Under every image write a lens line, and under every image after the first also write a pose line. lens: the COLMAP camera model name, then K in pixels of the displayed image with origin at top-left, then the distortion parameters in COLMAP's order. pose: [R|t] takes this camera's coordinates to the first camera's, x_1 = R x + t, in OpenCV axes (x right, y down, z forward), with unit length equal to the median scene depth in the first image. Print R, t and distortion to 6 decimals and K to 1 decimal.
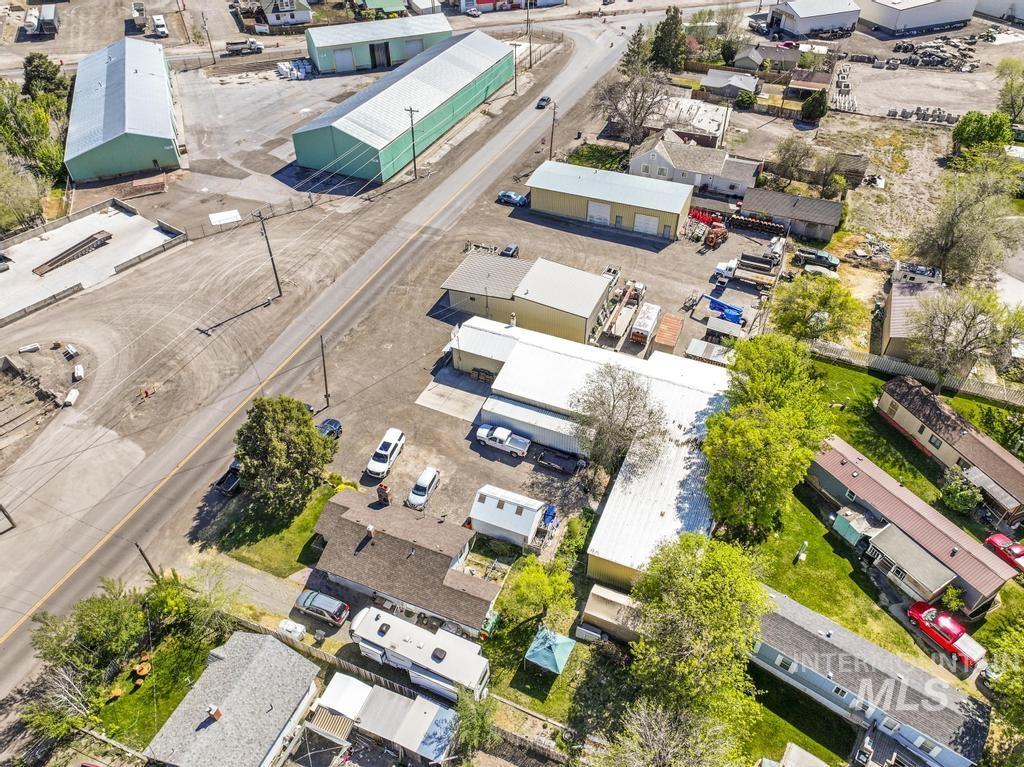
lens RADIAL K [[714.7, 0, 519.4], [0, 714.7, 374.7], [0, 0, 1]] dist [0.007449, 0.008644]
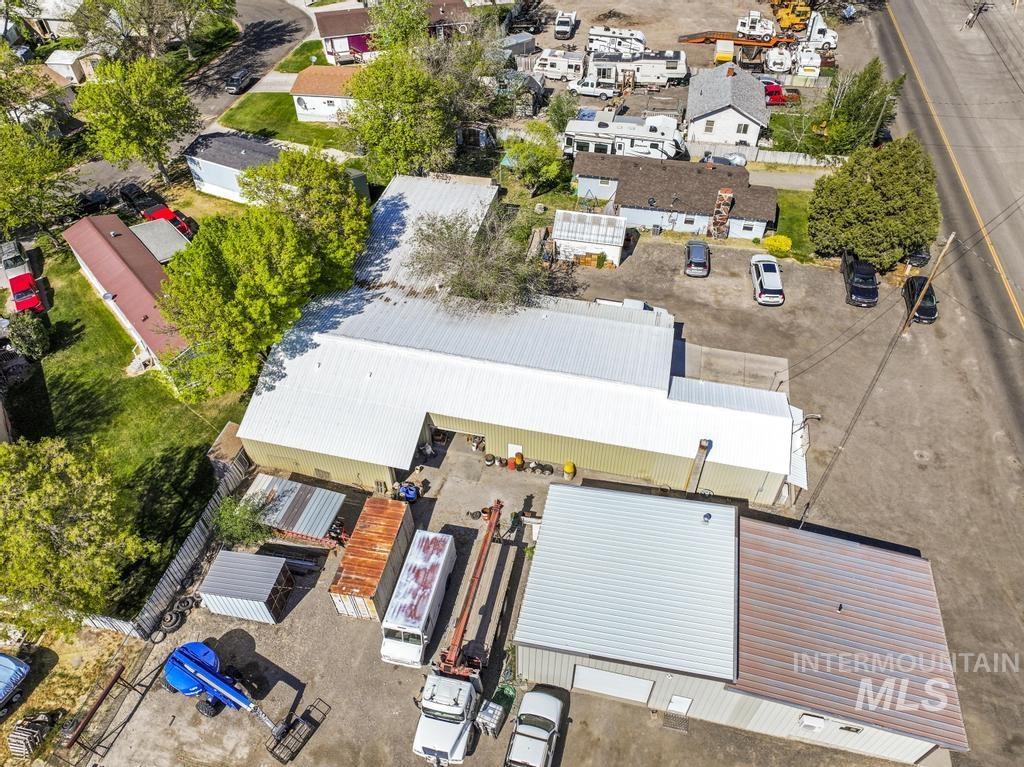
lens RADIAL K [[714.7, 0, 519.4], [0, 714.7, 374.7], [0, 0, 1]] dist [0.007449, 0.008644]
pose [[-0.983236, 0.130918, -0.126918, 0.170888], [-0.117923, 0.074341, 0.990236, -0.557953], [0.139075, 0.988602, -0.057657, 0.989815]]
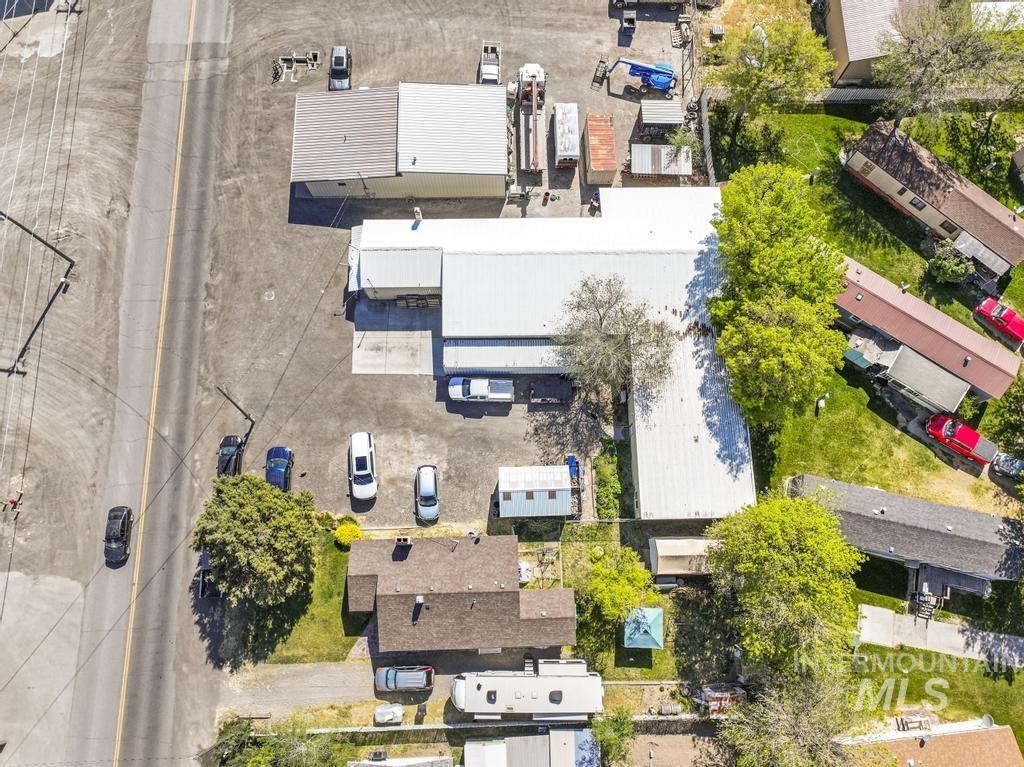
lens RADIAL K [[714.7, 0, 519.4], [0, 714.7, 374.7], [0, 0, 1]] dist [0.007449, 0.008644]
pose [[0.914597, -0.390271, 0.105834, -0.058695], [0.264041, 0.774618, 0.574673, -0.361473], [-0.306259, -0.497649, 0.811511, 0.279894]]
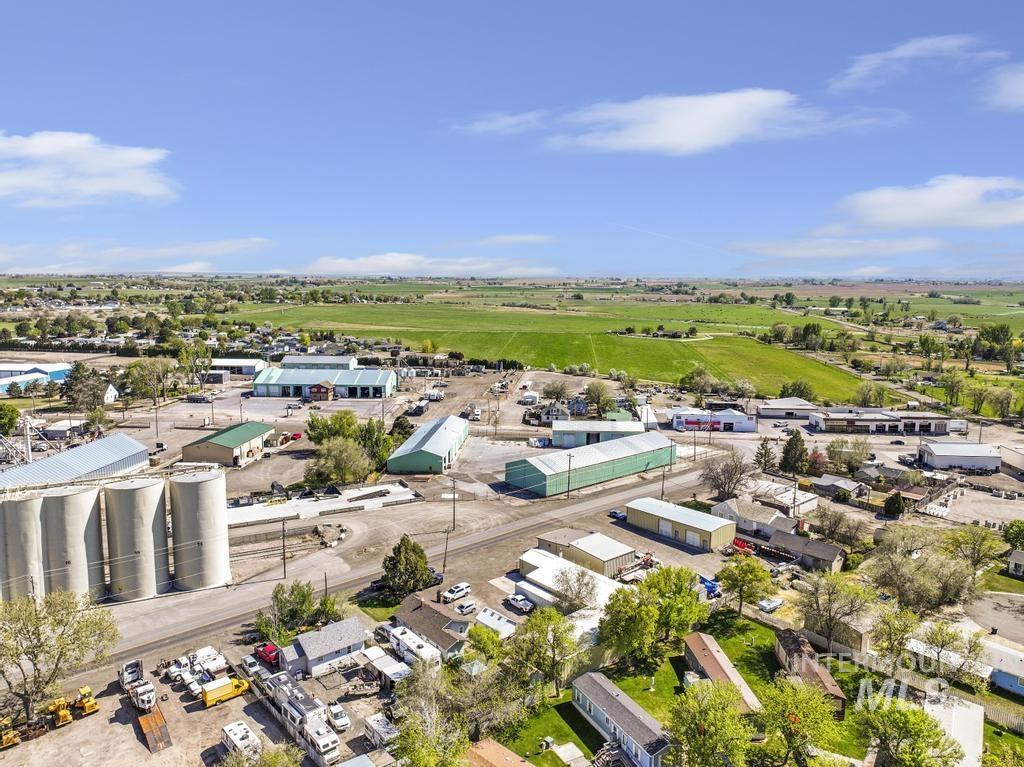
lens RADIAL K [[714.7, 0, 519.4], [0, 714.7, 374.7], [0, 0, 1]] dist [0.007449, 0.008644]
pose [[0.897588, 0.060832, -0.436619, 0.626800], [-0.291334, 0.825178, -0.483949, 0.427454], [0.330849, 0.561588, 0.758392, -0.547700]]
